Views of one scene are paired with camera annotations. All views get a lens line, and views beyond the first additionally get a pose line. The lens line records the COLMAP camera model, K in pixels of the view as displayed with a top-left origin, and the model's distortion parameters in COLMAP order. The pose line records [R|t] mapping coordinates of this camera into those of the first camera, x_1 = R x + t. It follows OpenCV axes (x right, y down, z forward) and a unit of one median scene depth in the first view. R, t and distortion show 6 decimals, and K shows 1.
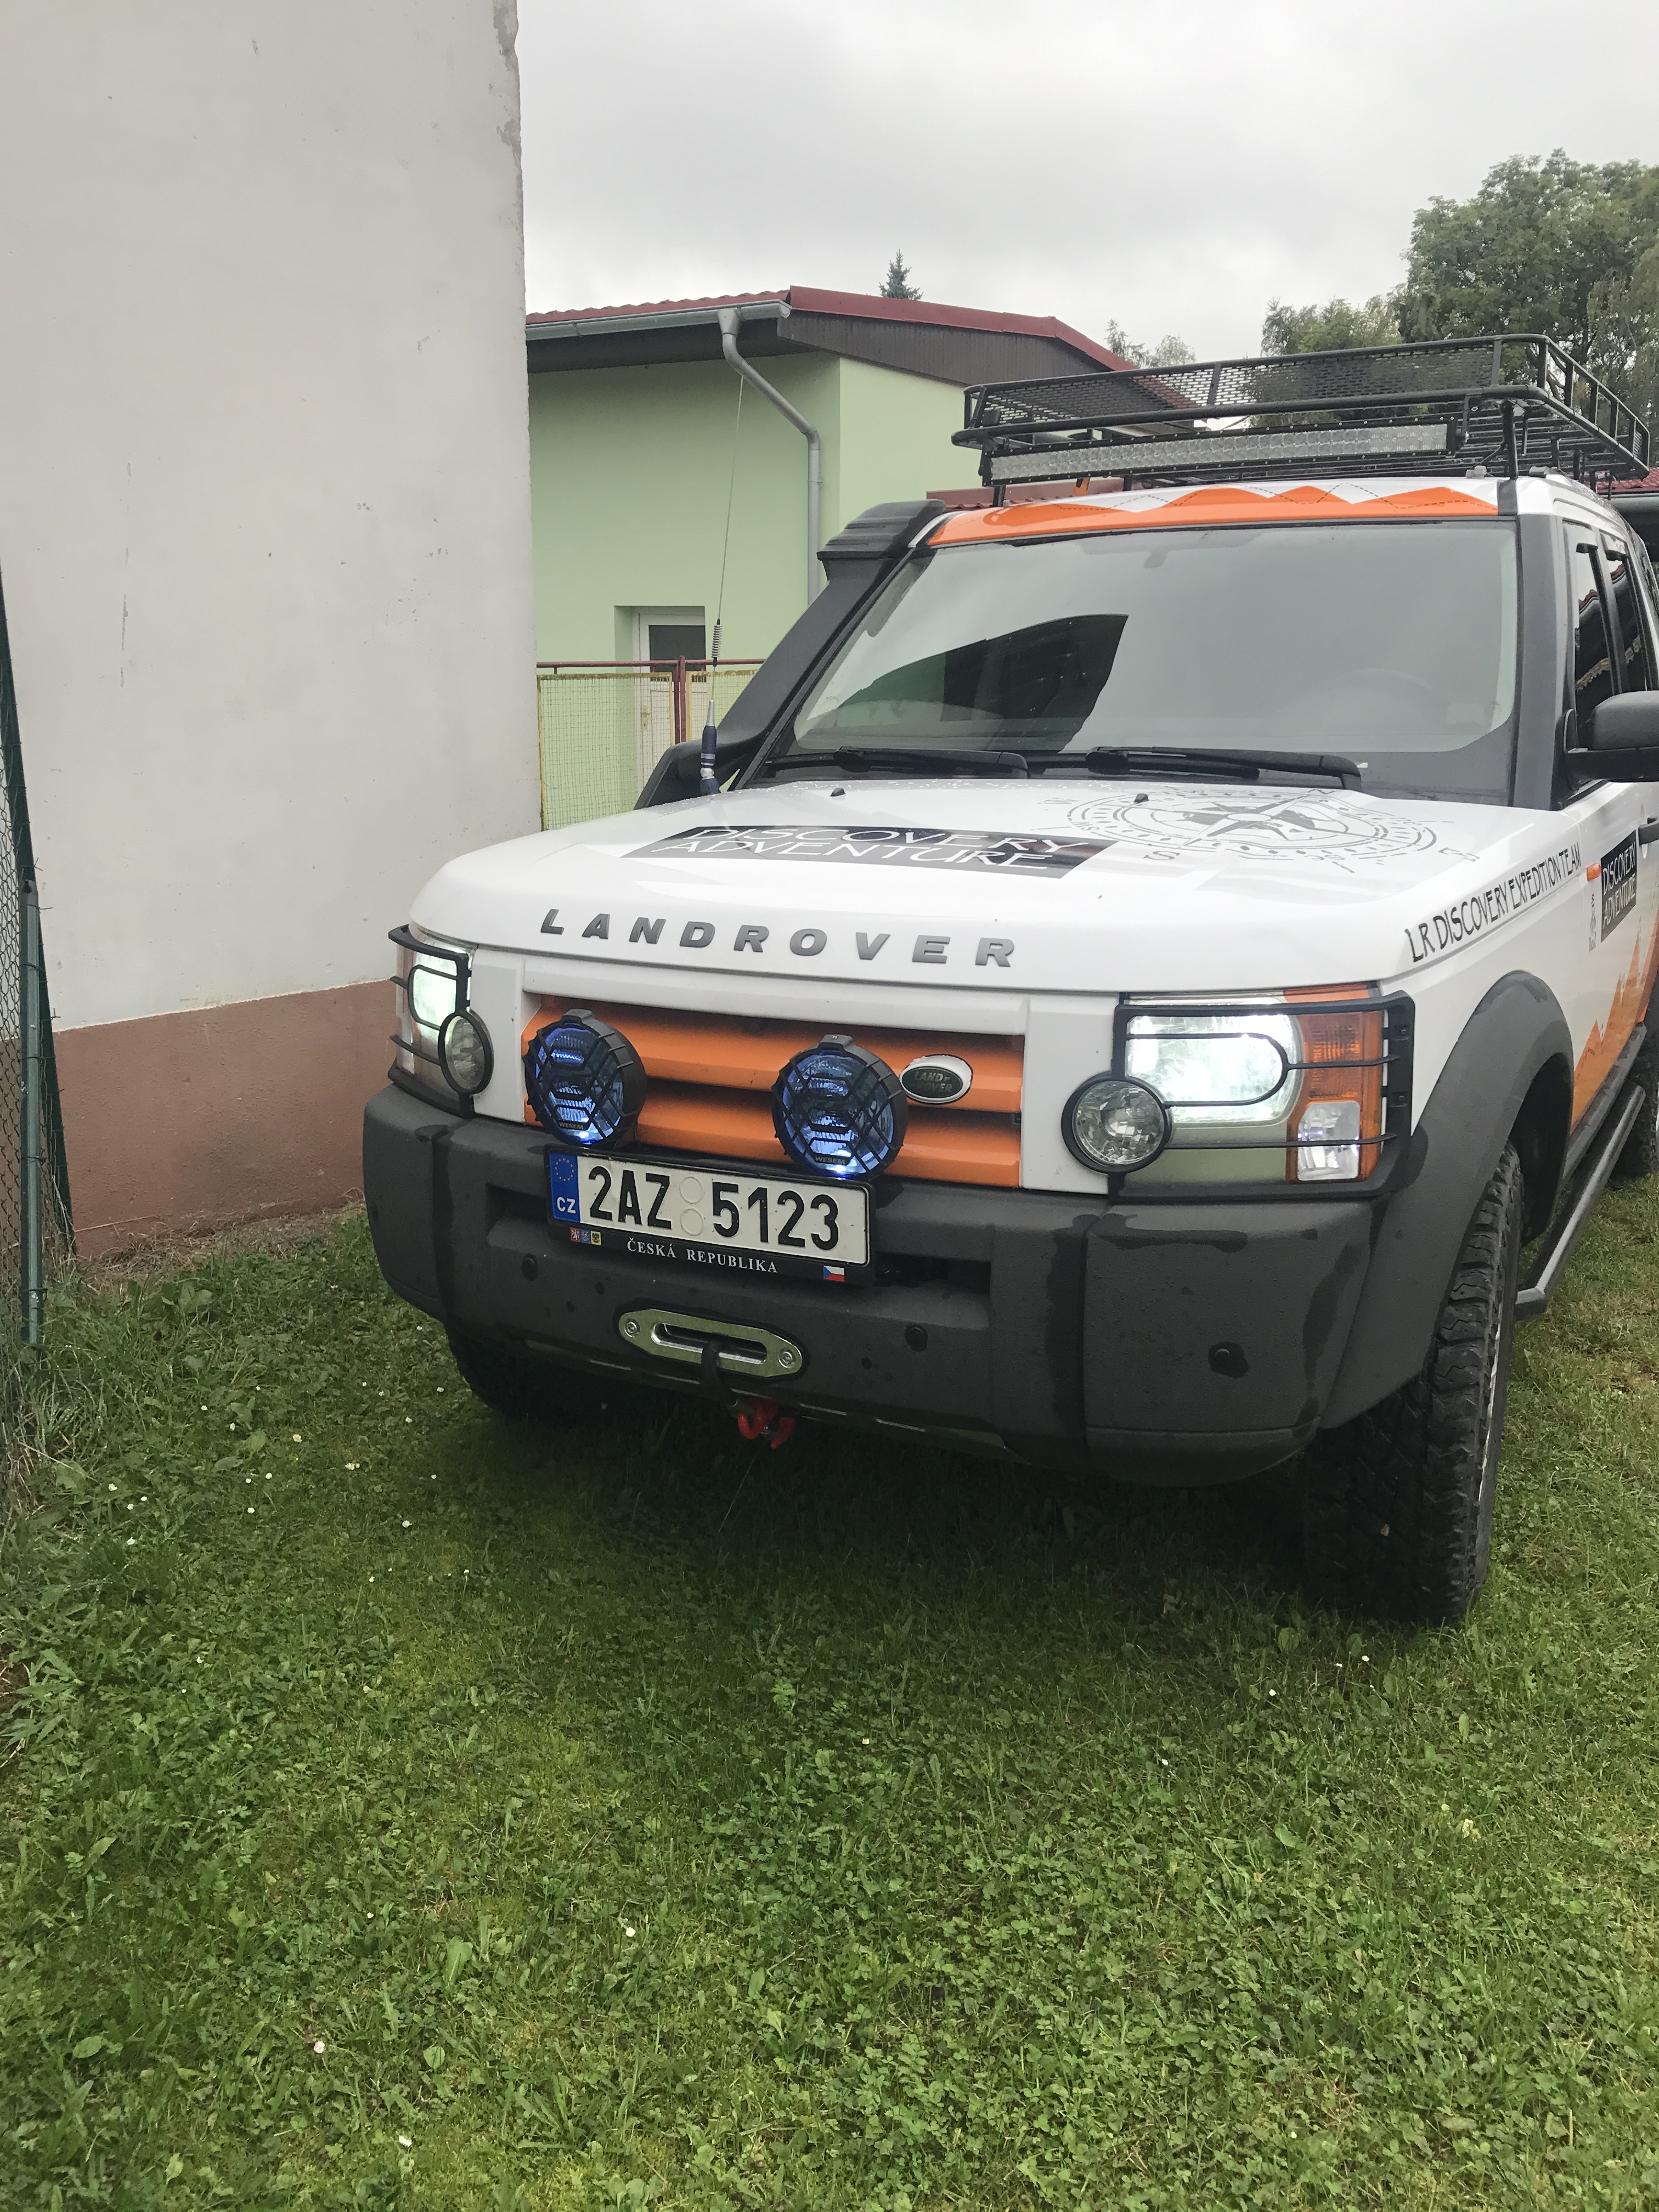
lens RADIAL K [[1817.0, 0, 828.0], [0, 1817.0, 1108.9], [0, 0, 1]] dist [0.044404, -0.015195]
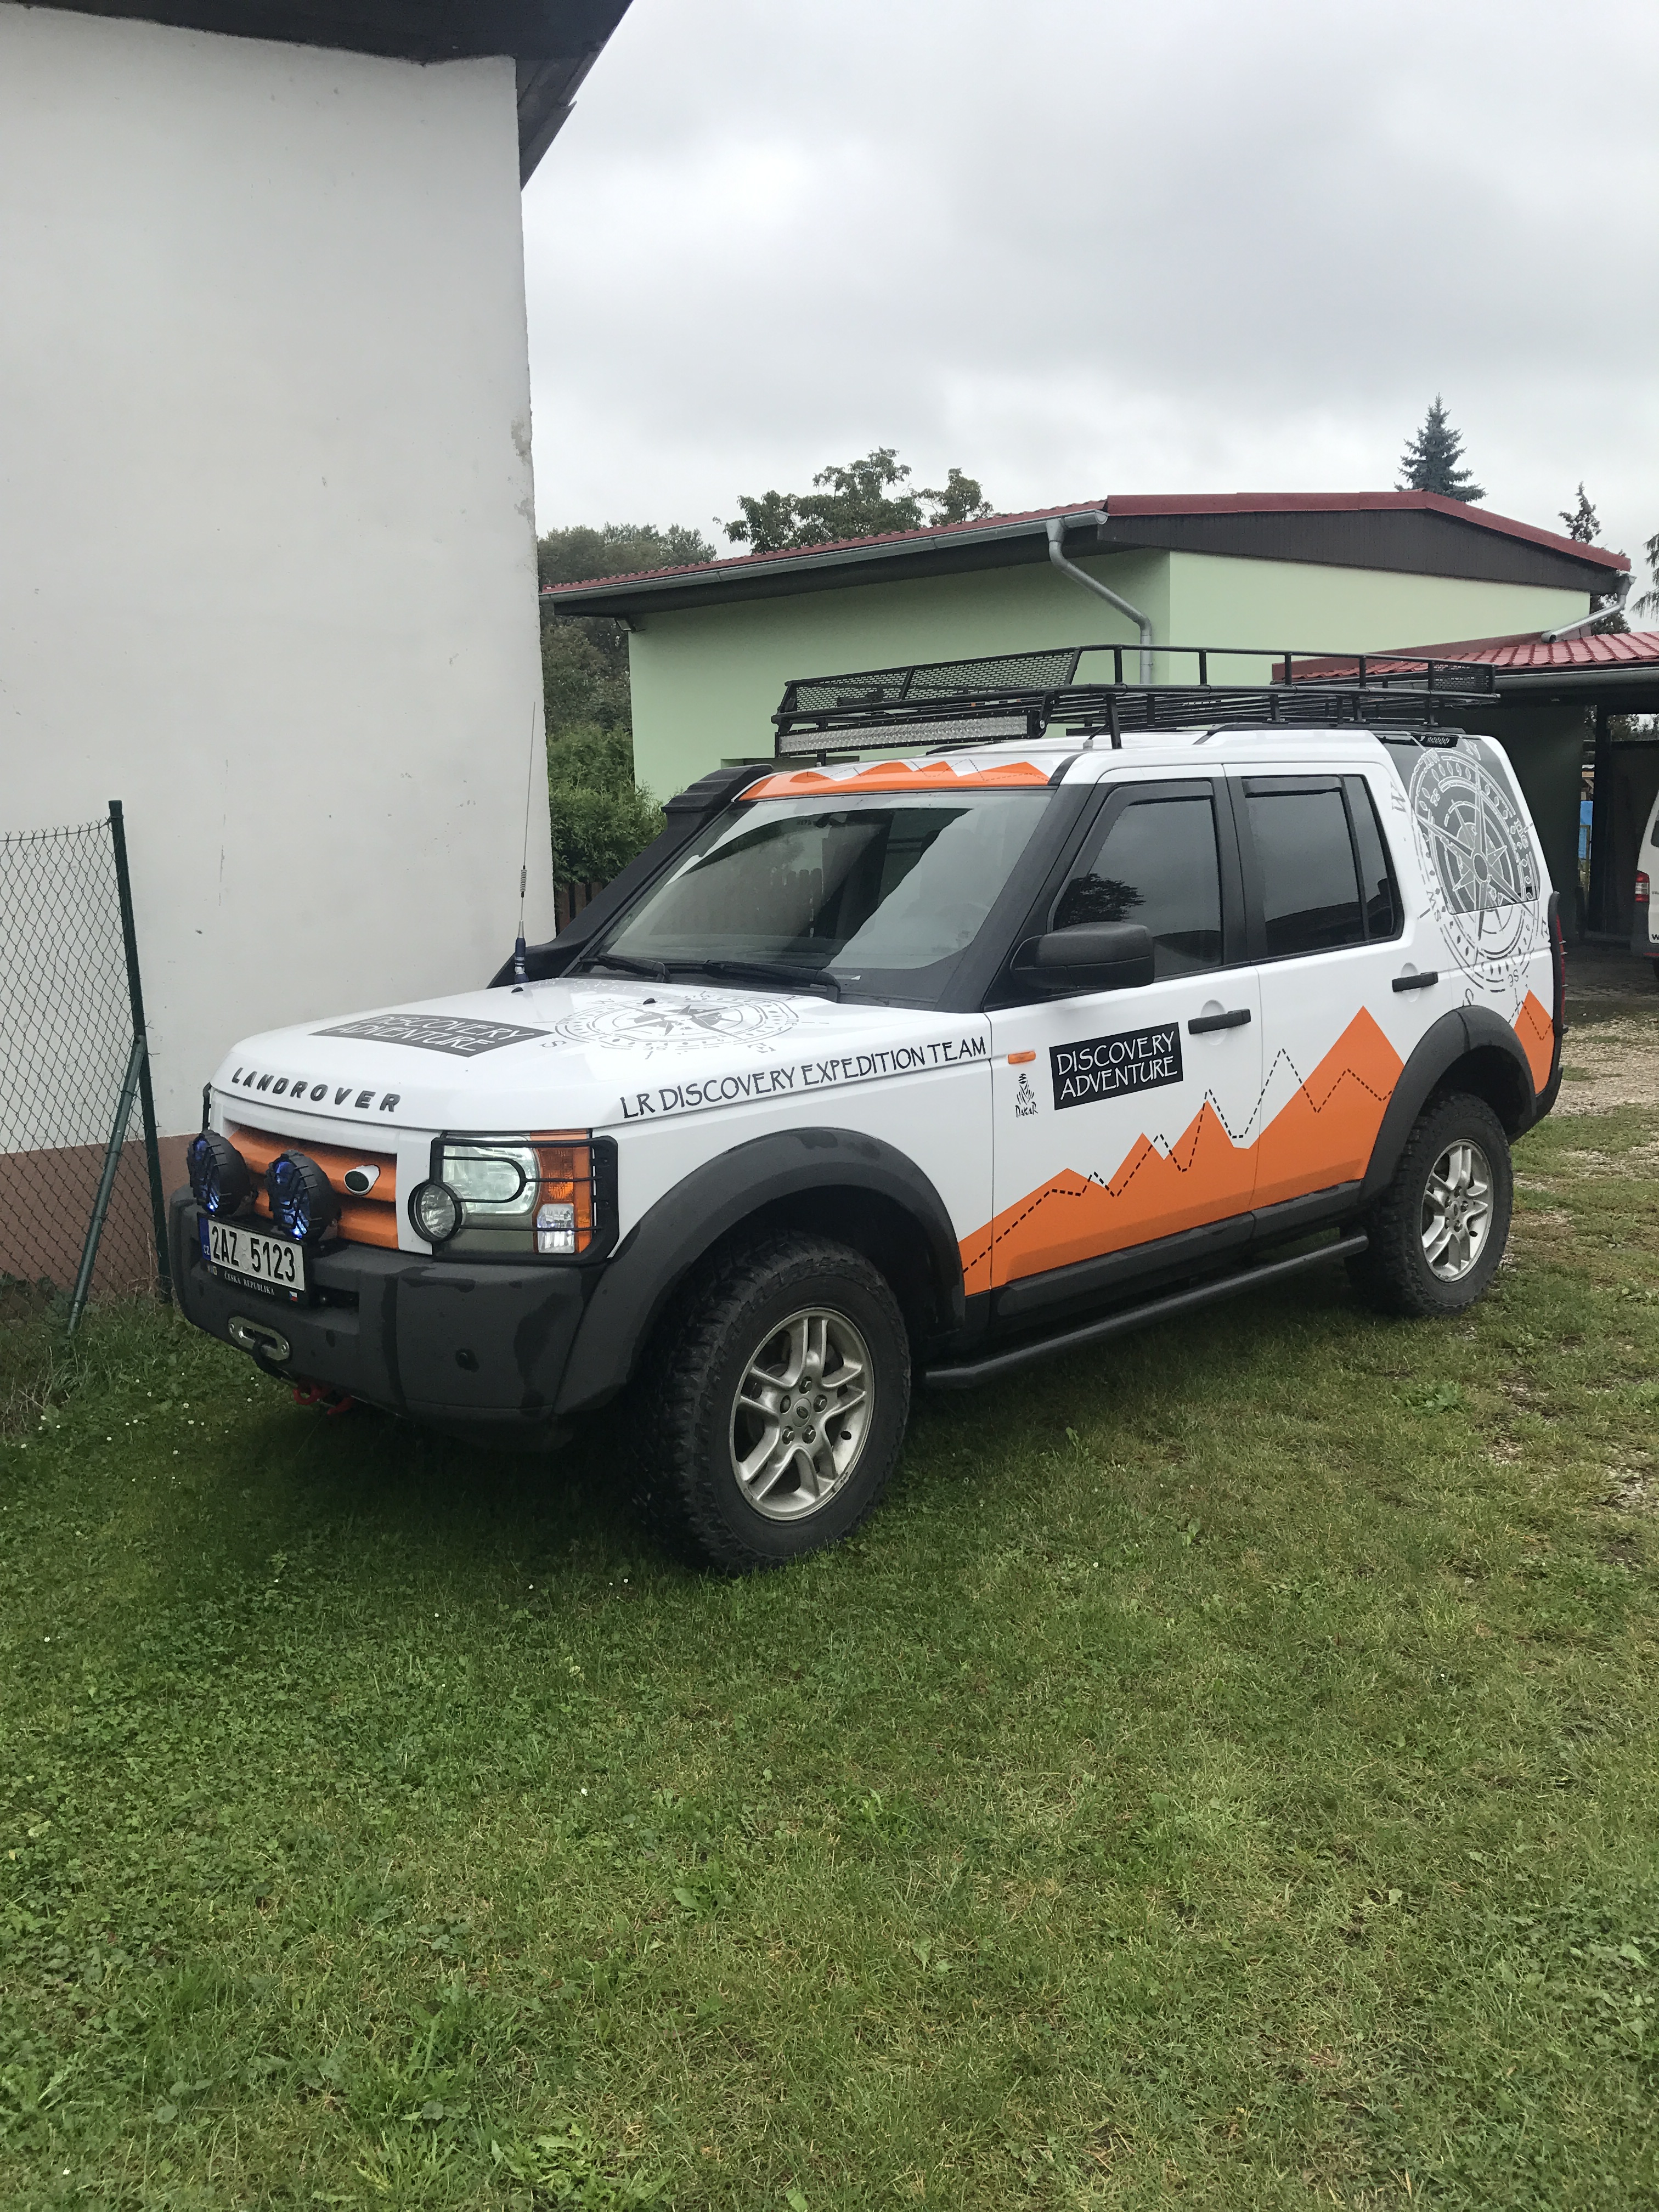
lens RADIAL K [[1817.0, 0, 831.0], [0, 1817.0, 1101.0], [0, 0, 1]] dist [0.044404, -0.015195]
pose [[0.956050, 0.031198, -0.291538, 0.936794], [-0.053790, 0.996110, -0.069798, 0.004522], [0.288227, 0.082412, 0.954009, -0.437275]]
